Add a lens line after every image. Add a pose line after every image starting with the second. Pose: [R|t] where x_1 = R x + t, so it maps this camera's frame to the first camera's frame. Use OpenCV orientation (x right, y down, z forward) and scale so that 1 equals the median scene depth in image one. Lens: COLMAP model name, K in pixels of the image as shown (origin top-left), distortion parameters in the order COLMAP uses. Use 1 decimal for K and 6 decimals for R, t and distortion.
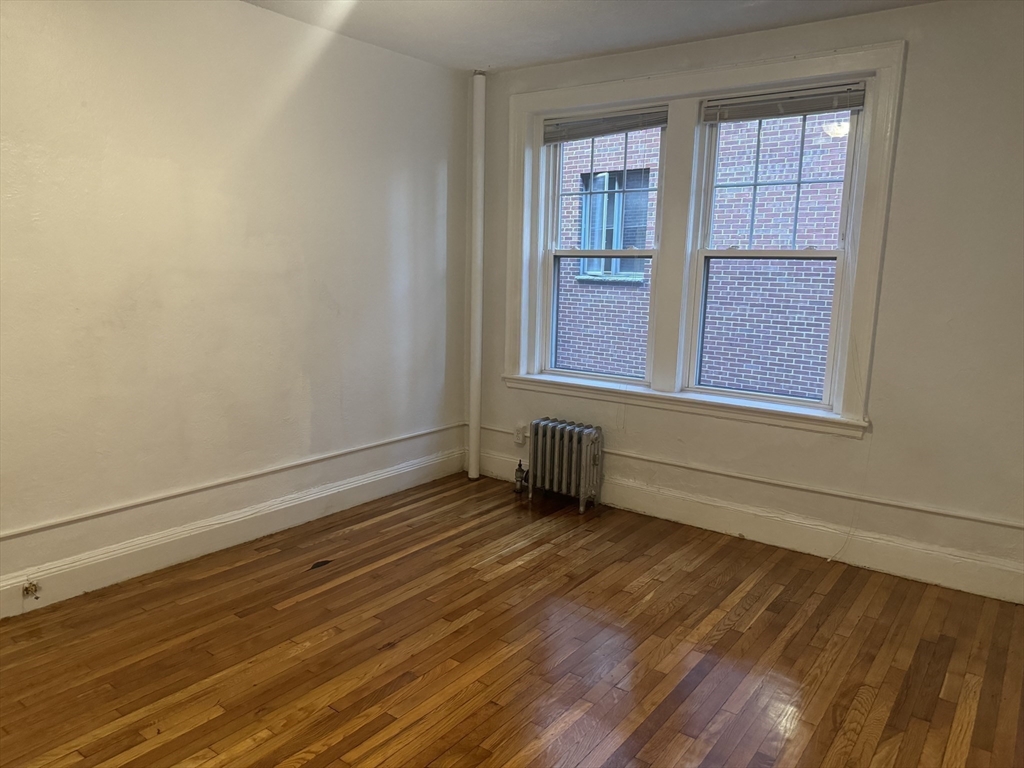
lens RADIAL K [[733.5, 0, 512.0], [0, 733.5, 384.0], [0, 0, 1]] dist [-0.054710, 0.000339]
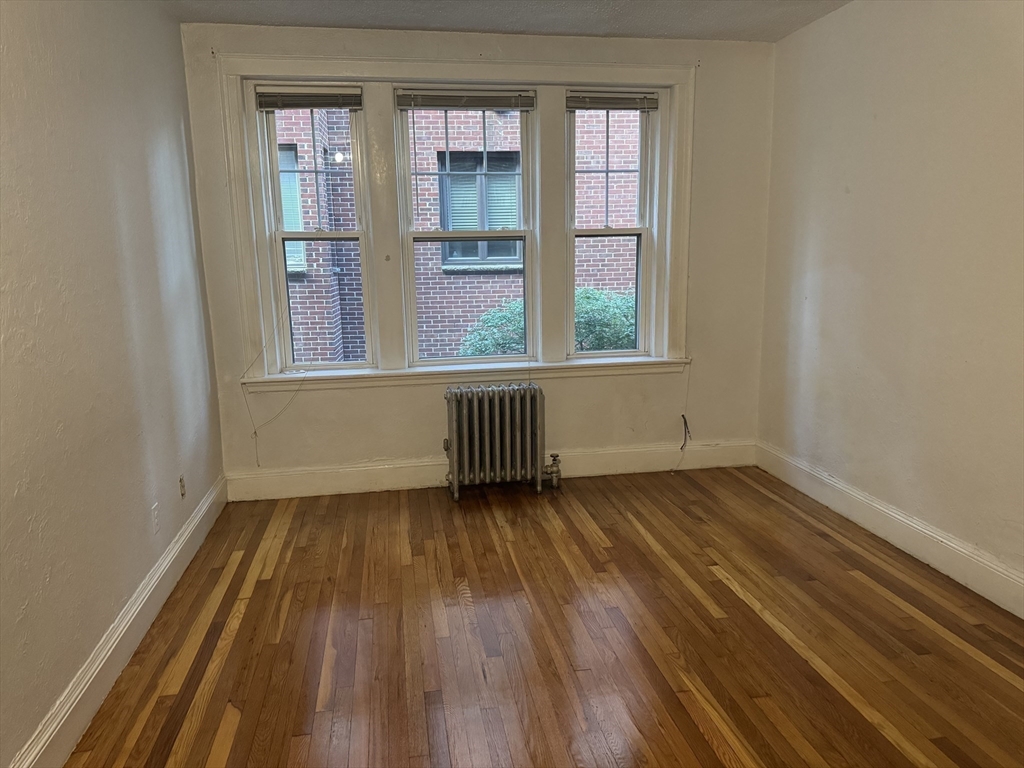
lens RADIAL K [[636.3, 0, 512.0], [0, 636.3, 384.0], [0, 0, 1]] dist [-0.001002, -0.000548]
pose [[0.701200, -0.179752, 0.689933, -0.469059], [0.145206, 0.983419, 0.108639, -0.068119], [-0.698022, 0.024005, 0.715674, 0.354749]]
